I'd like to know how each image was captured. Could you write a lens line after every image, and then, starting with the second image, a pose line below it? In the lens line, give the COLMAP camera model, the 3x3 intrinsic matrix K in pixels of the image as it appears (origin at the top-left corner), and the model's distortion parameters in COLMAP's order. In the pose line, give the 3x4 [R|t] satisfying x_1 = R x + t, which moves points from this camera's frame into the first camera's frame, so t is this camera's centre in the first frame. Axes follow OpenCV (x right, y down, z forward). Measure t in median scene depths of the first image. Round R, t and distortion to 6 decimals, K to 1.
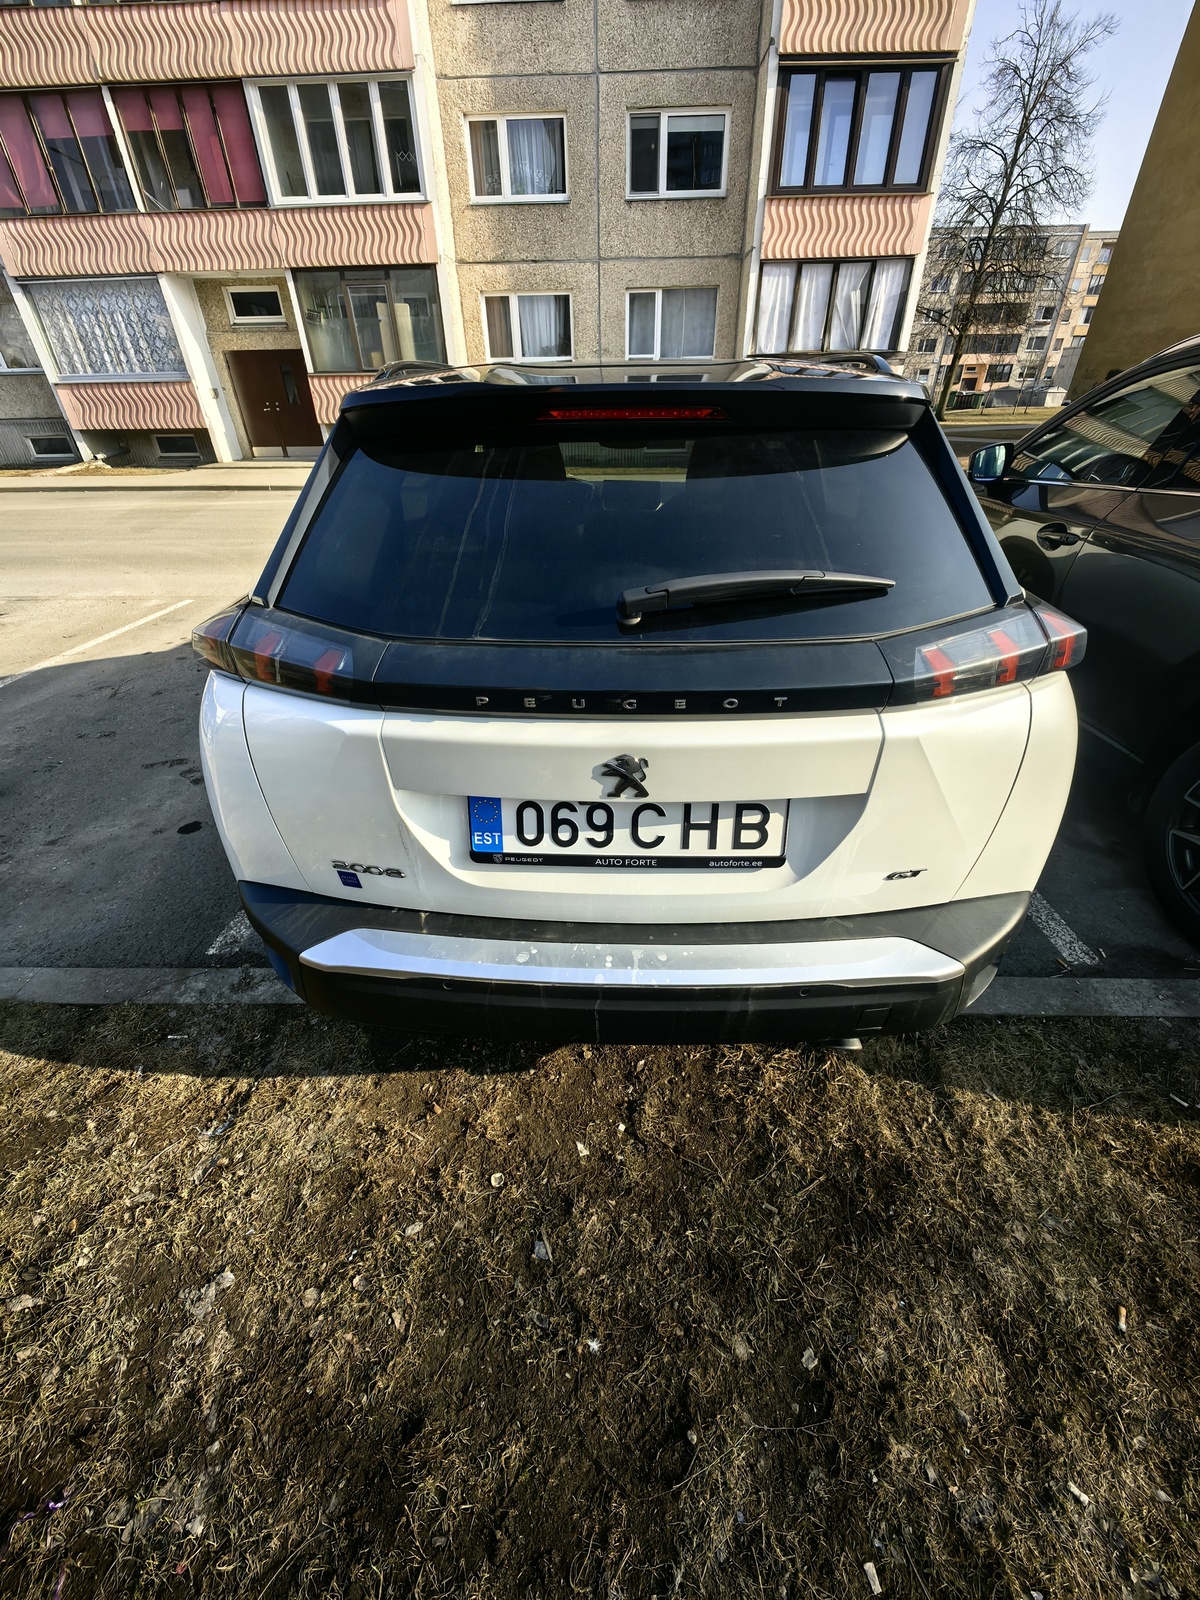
lens RADIAL K [[611.7, 0, 597.9], [0, 611.7, 803.8], [0, 0, 1]] dist [0.008081, -0.003700]
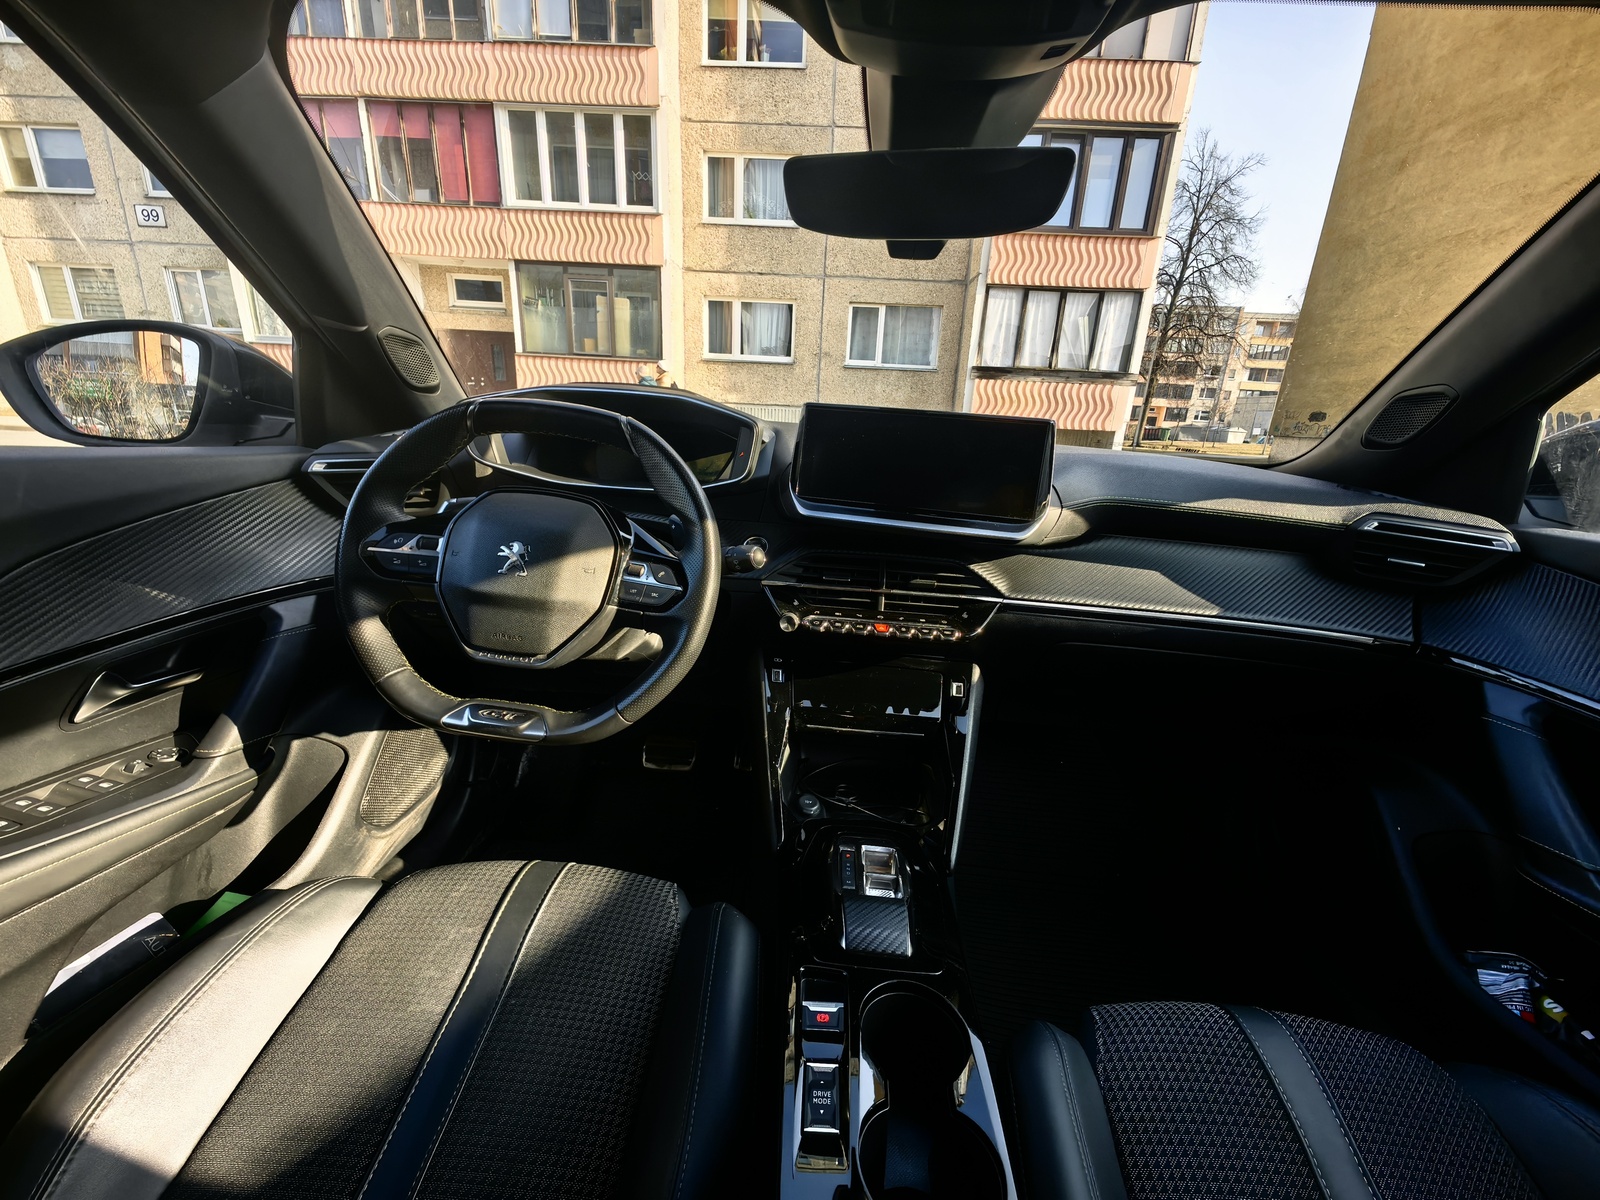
lens RADIAL K [[611.7, 0, 807.0], [0, 611.7, 607.2], [0, 0, 1]] dist [0.008081, -0.003700]
pose [[0.997785, 0.066147, 0.007101, 0.002104], [-0.061696, 0.959974, -0.273208, -0.090671], [-0.024889, 0.272165, 0.961929, 0.187147]]
